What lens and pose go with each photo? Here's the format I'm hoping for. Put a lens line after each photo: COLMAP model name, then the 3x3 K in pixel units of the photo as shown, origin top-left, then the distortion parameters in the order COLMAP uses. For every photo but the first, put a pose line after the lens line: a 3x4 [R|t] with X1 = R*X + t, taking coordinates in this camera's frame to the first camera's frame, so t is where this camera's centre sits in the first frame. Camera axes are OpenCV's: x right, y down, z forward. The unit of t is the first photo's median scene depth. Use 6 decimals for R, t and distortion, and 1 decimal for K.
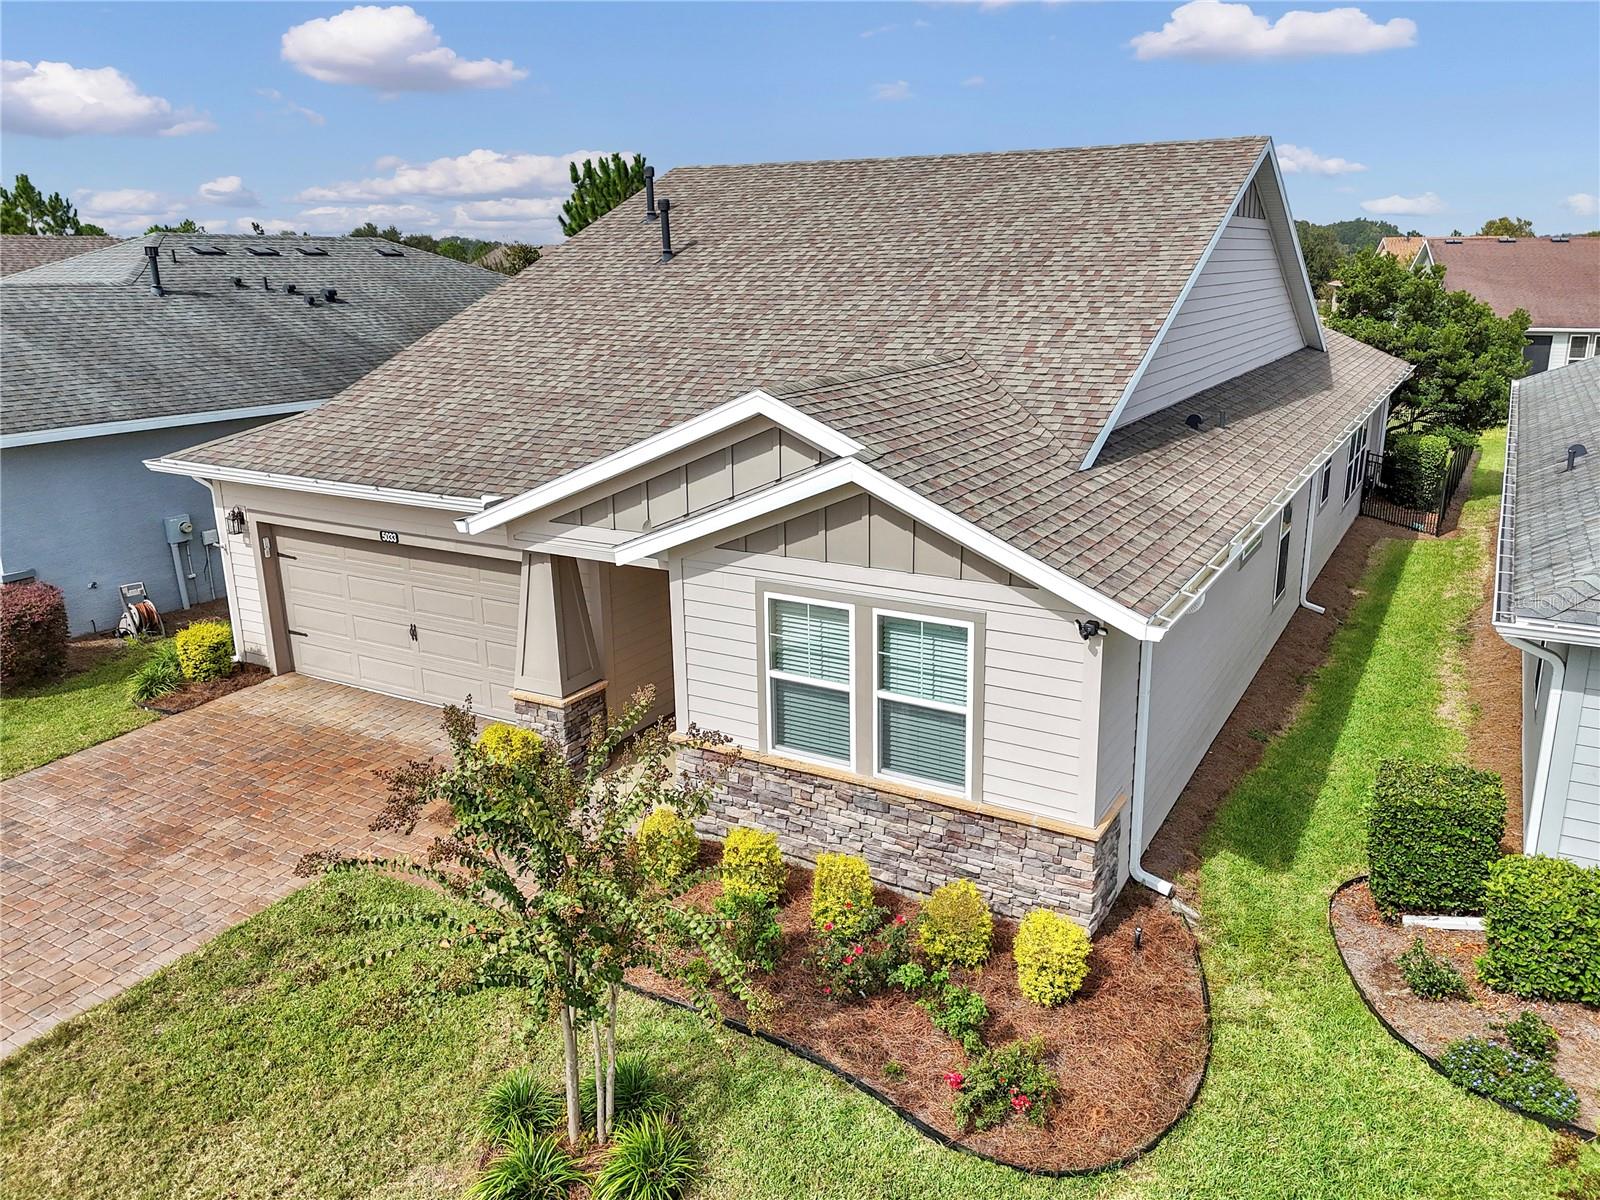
lens RADIAL K [[1209.3, 0, 801.5], [0, 1209.3, 575.0], [0, 0, 1]] dist [0.077496, -0.074639]
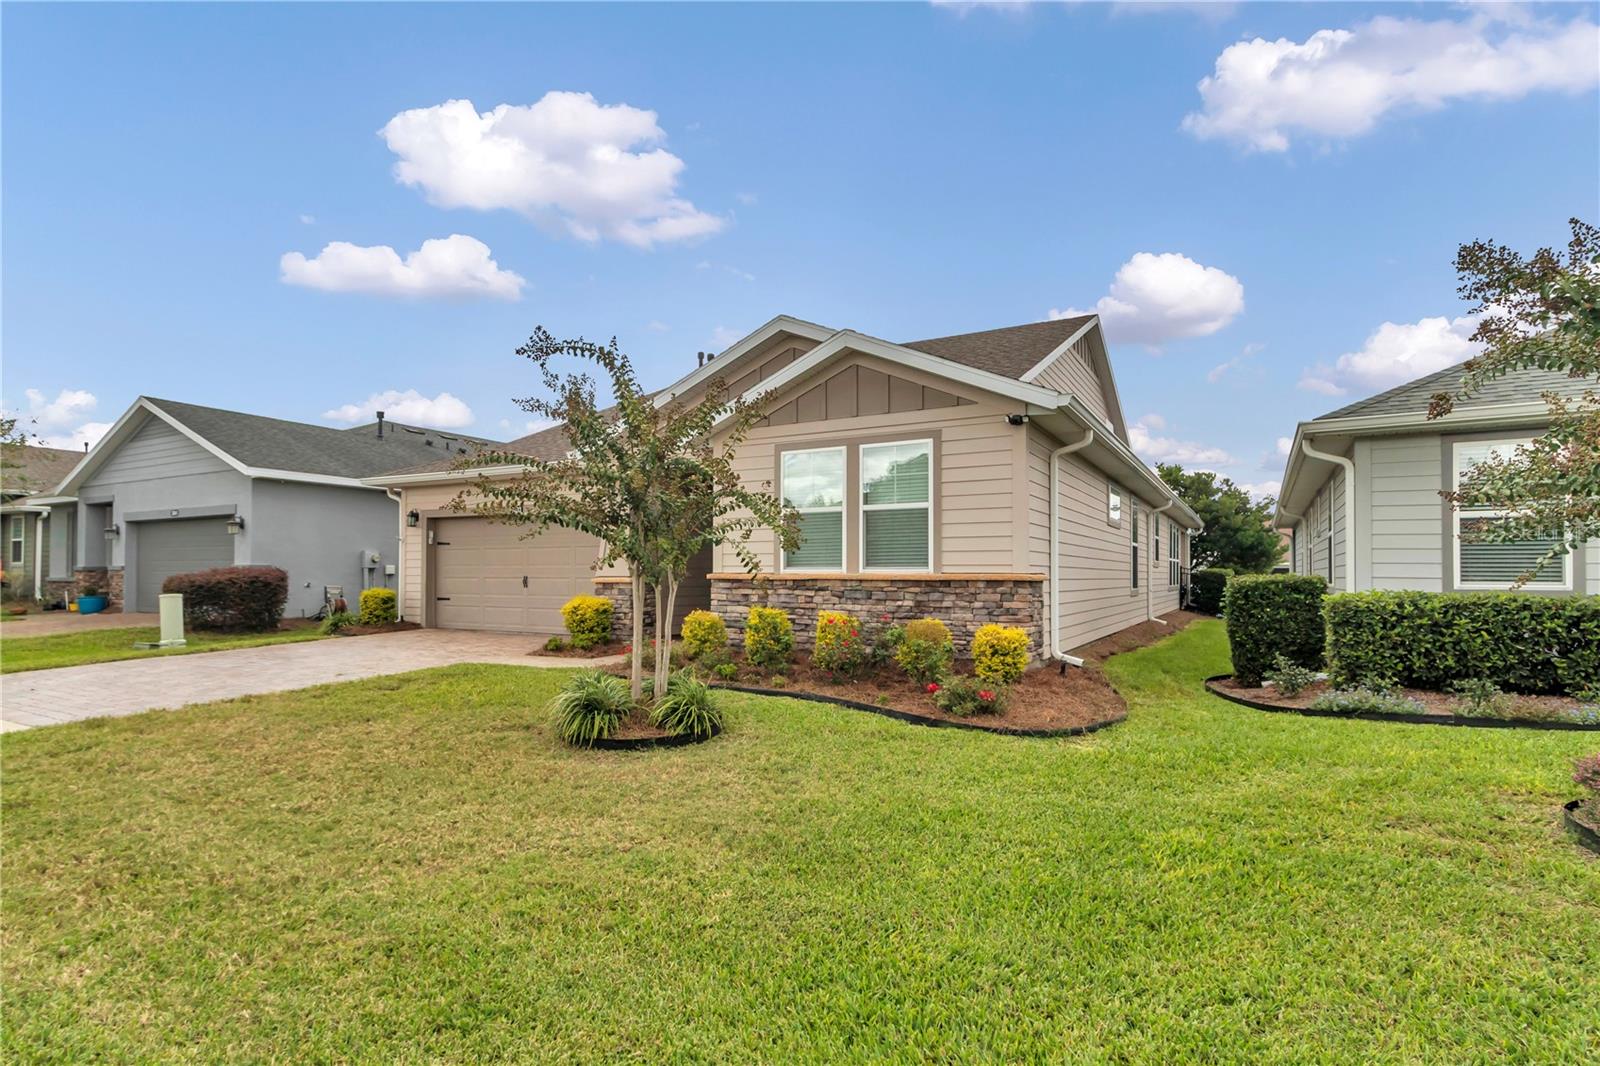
lens RADIAL K [[822.0, 0, 775.1], [0, 822.0, 564.5], [0, 0, 1]] dist [0.004388, 0.001228]
pose [[0.999763, 0.017706, -0.012650, -0.023511], [-0.020529, 0.960270, -0.278315, 0.415774], [0.007220, 0.278509, 0.960406, 0.113456]]
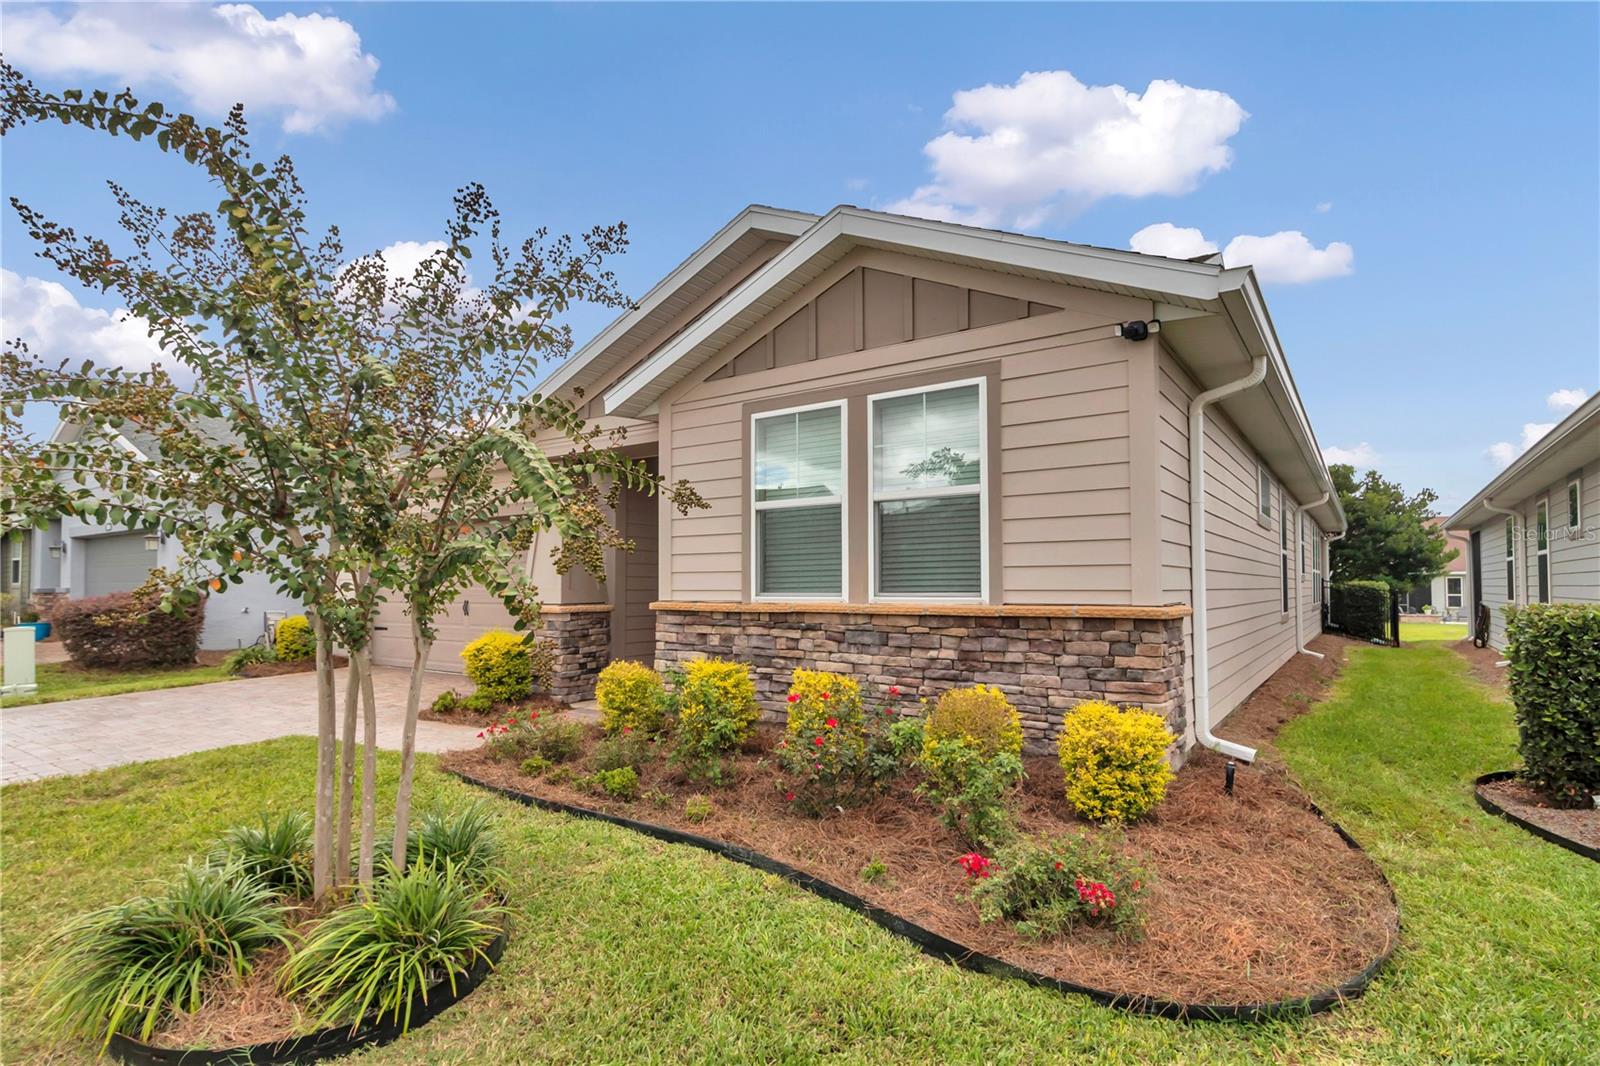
lens RADIAL K [[822.0, 0, 775.1], [0, 822.0, 564.5], [0, 0, 1]] dist [0.004388, 0.001228]
pose [[0.994480, 0.008980, -0.104540, 0.054056], [-0.039027, 0.956506, -0.289092, 0.308043], [0.097397, 0.291576, 0.951576, 0.447076]]
